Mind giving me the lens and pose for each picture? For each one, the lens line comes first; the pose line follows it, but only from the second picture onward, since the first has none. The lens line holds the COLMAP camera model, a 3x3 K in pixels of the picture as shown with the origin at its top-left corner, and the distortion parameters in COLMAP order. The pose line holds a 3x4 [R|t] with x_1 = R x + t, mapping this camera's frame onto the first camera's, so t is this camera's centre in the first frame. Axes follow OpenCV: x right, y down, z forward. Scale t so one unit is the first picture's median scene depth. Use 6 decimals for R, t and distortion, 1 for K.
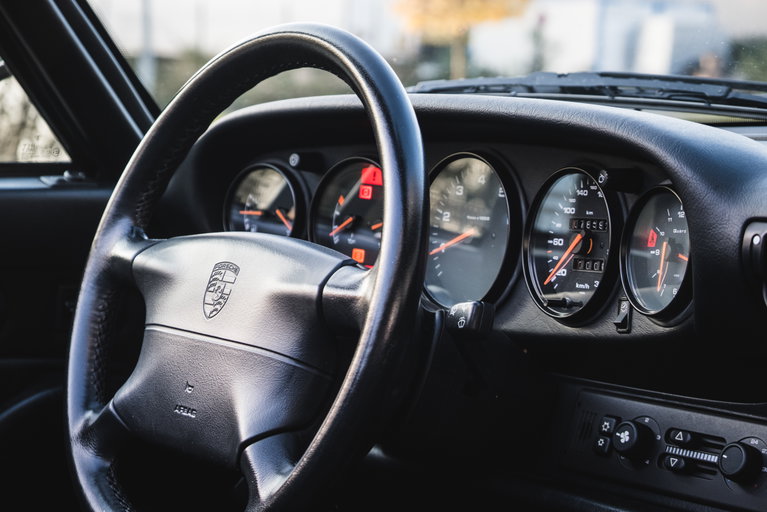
lens RADIAL K [[1807.6, 0, 382.6], [0, 1807.6, 256.2], [0, 0, 1]] dist [-0.020703, 0.000000]
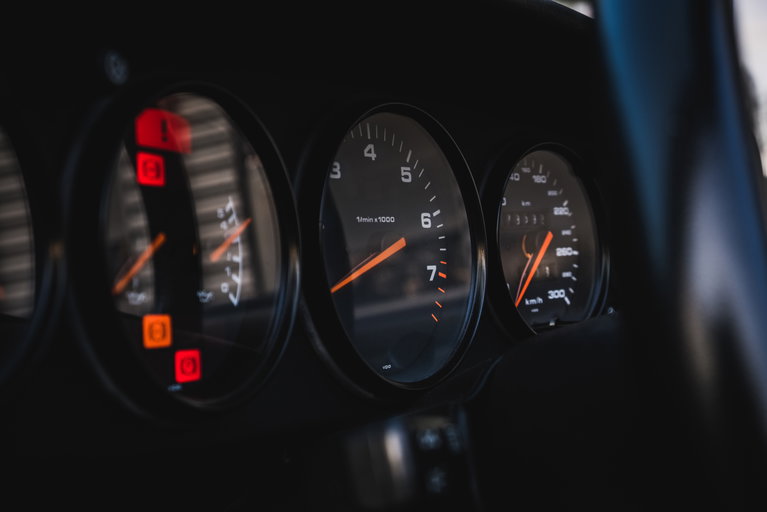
lens RADIAL K [[1058.4, 0, 382.6], [0, 1058.4, 257.0], [0, 0, 1]] dist [-0.010951, 0.000000]
pose [[-0.318653, -0.049760, 0.946565, -0.283089], [0.046374, 0.996607, 0.068003, -0.034477], [-0.946736, 0.065565, -0.315264, 1.193515]]
